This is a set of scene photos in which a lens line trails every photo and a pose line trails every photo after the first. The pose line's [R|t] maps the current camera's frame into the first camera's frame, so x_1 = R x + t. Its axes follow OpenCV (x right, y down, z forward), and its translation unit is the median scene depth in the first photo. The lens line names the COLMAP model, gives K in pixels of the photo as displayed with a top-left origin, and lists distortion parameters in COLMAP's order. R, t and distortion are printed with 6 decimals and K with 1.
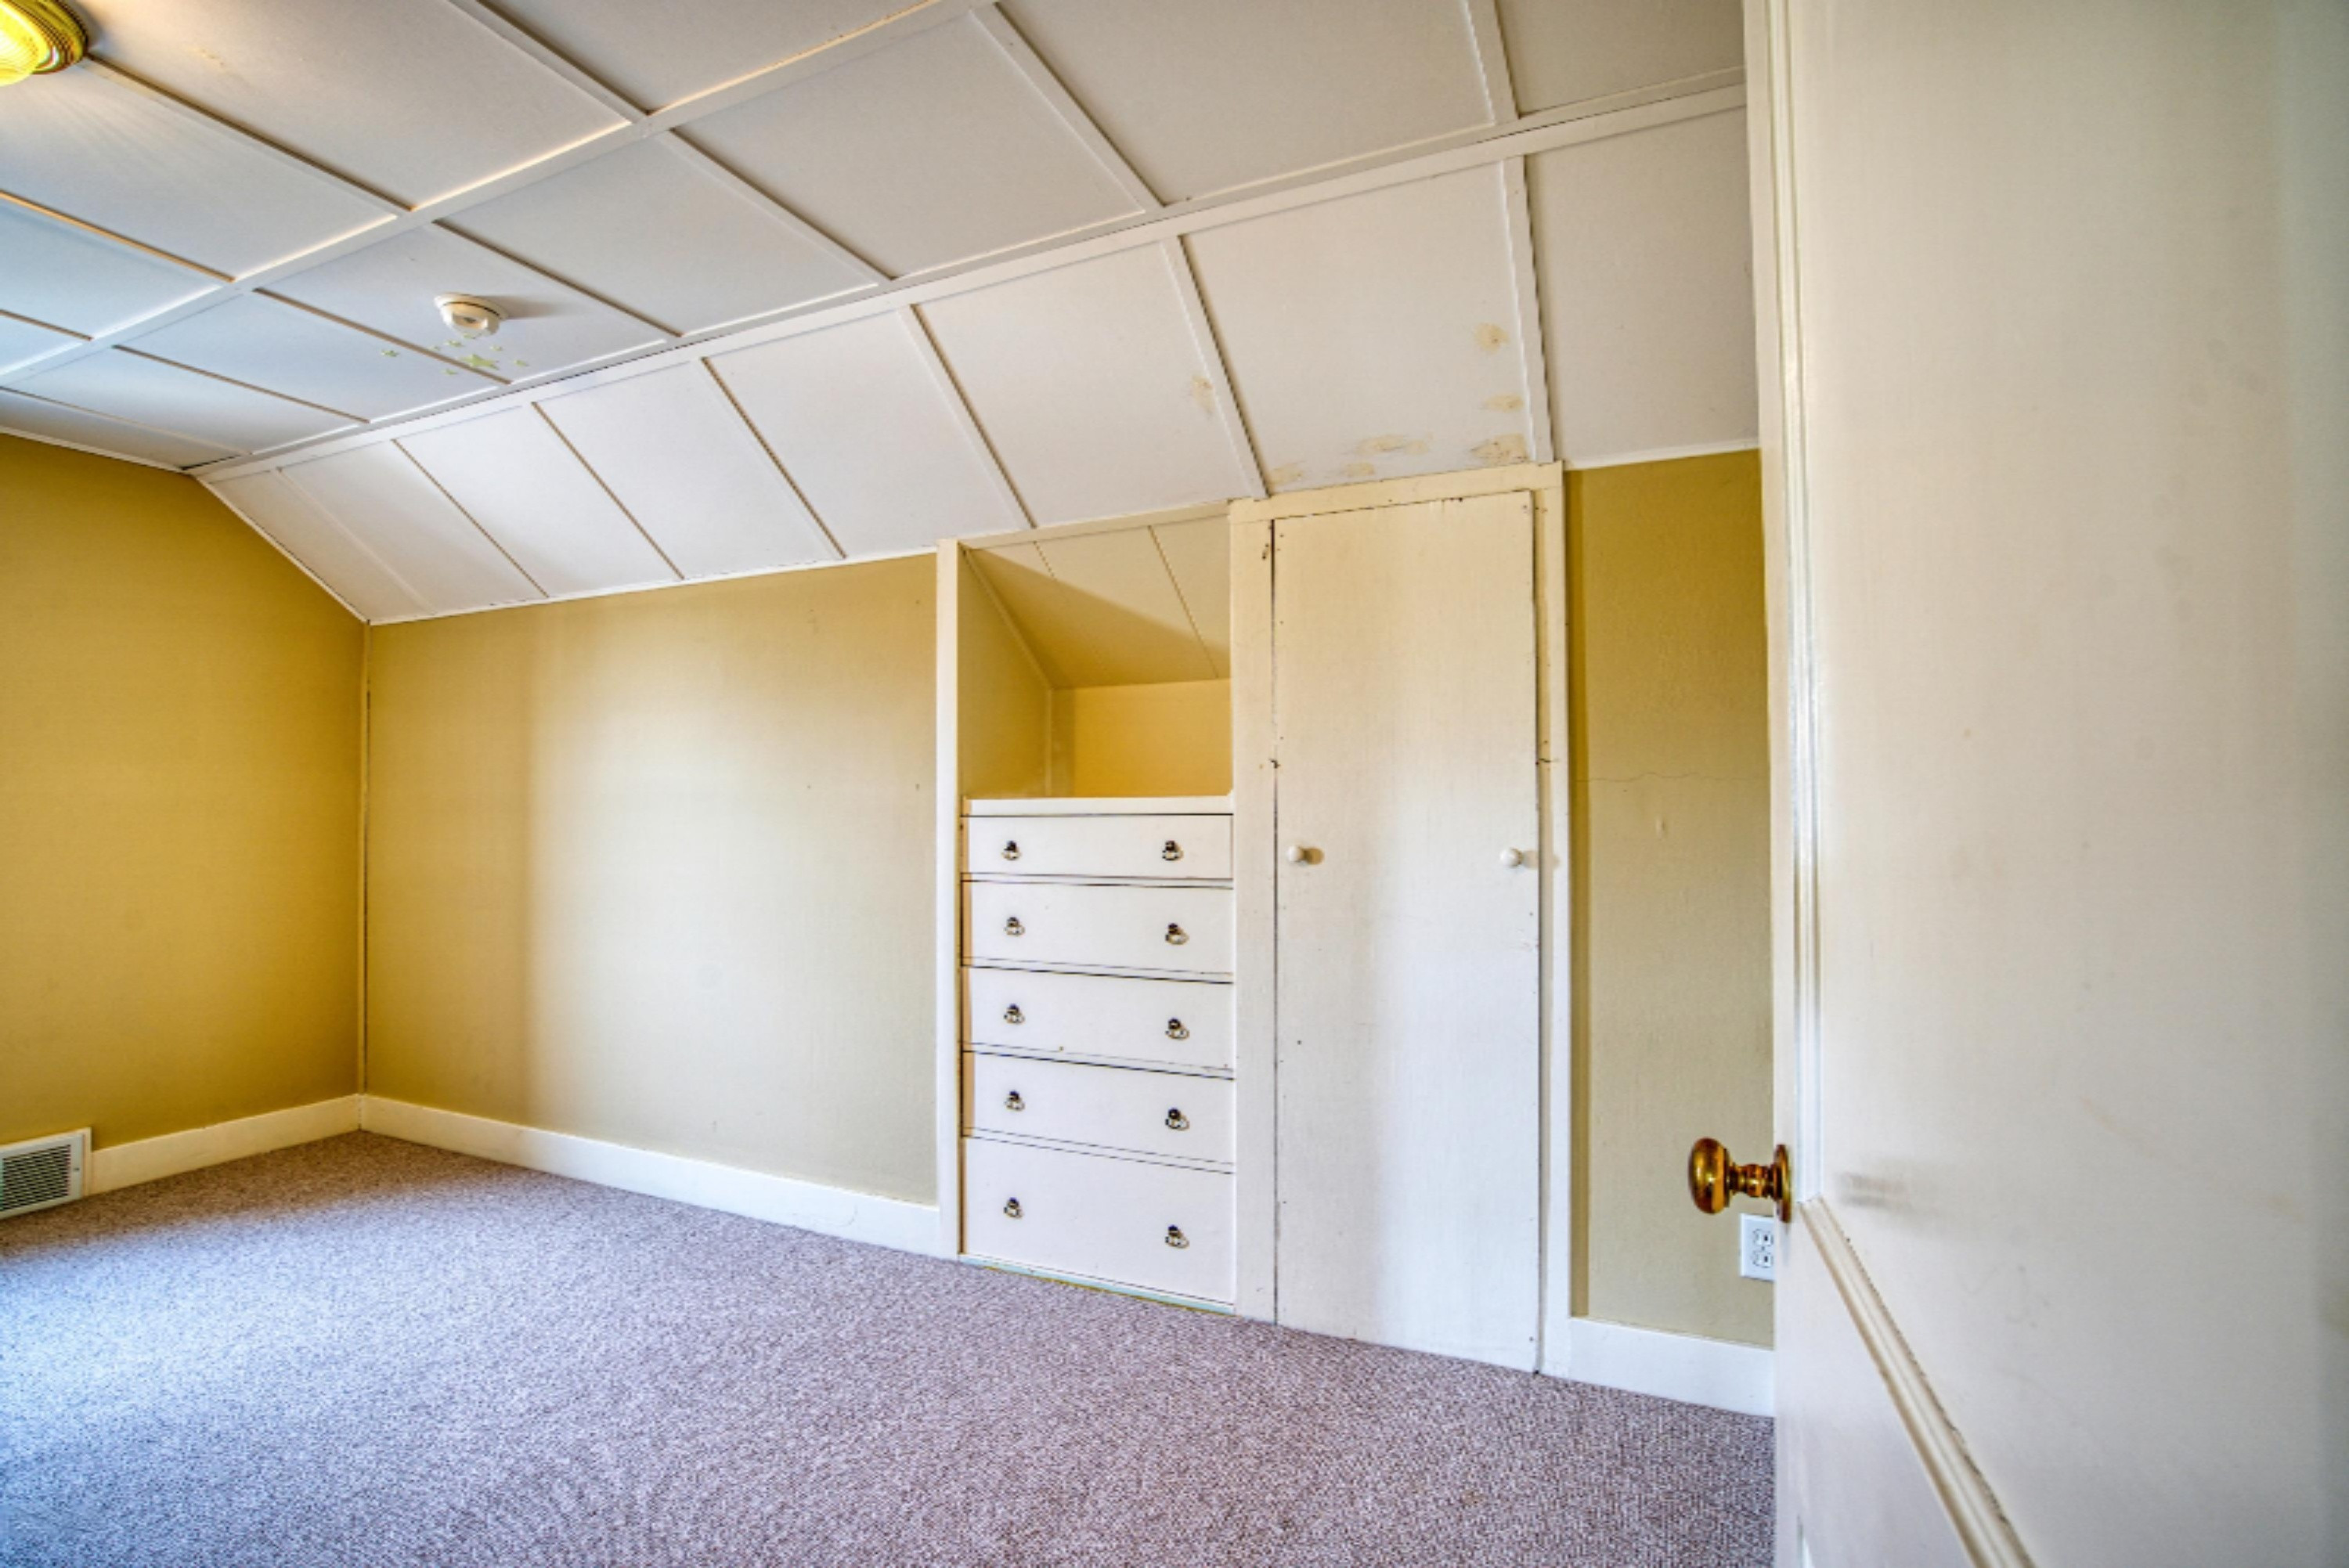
lens RADIAL K [[1103.0, 0, 1174.0], [0, 1103.0, 775.6], [0, 0, 1]] dist [-0.052251, 0.018783]
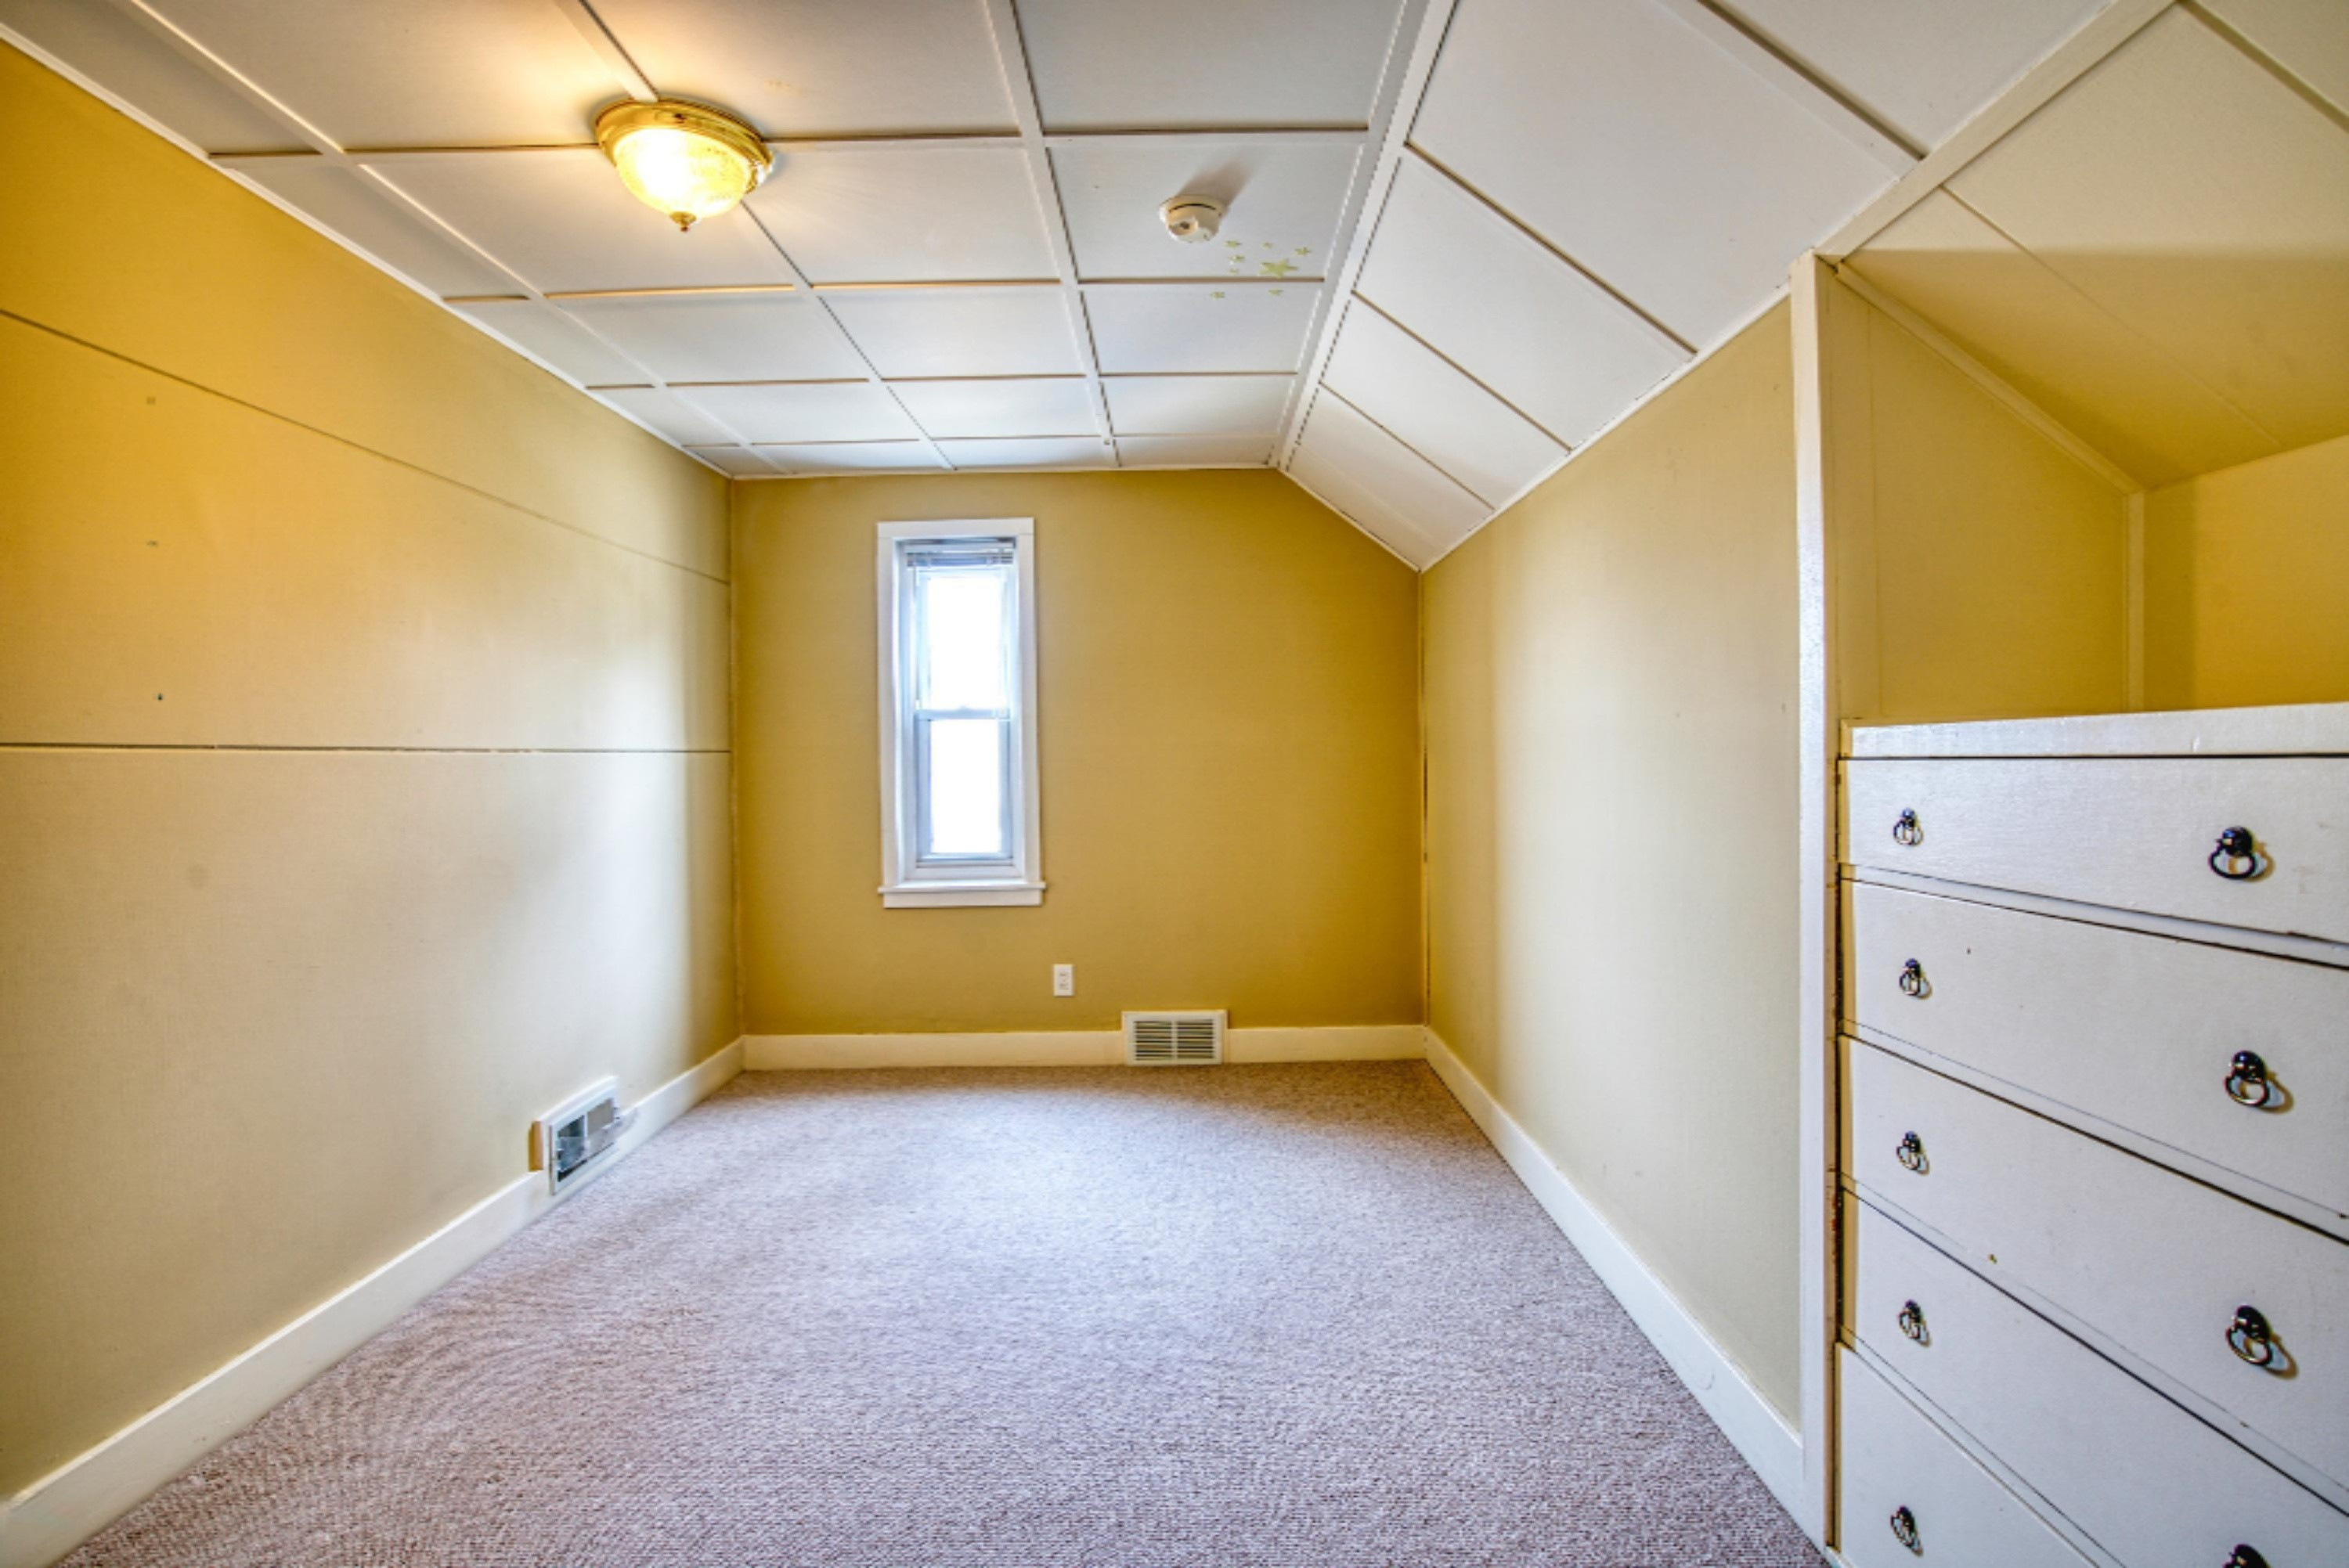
lens RADIAL K [[1103.0, 0, 1174.0], [0, 1103.0, 775.6], [0, 0, 1]] dist [-0.052251, 0.018783]
pose [[0.417374, 0.008248, -0.908698, 0.156689], [0.046200, 0.998473, 0.030283, 0.013399], [0.907560, -0.054621, 0.416355, 0.481337]]
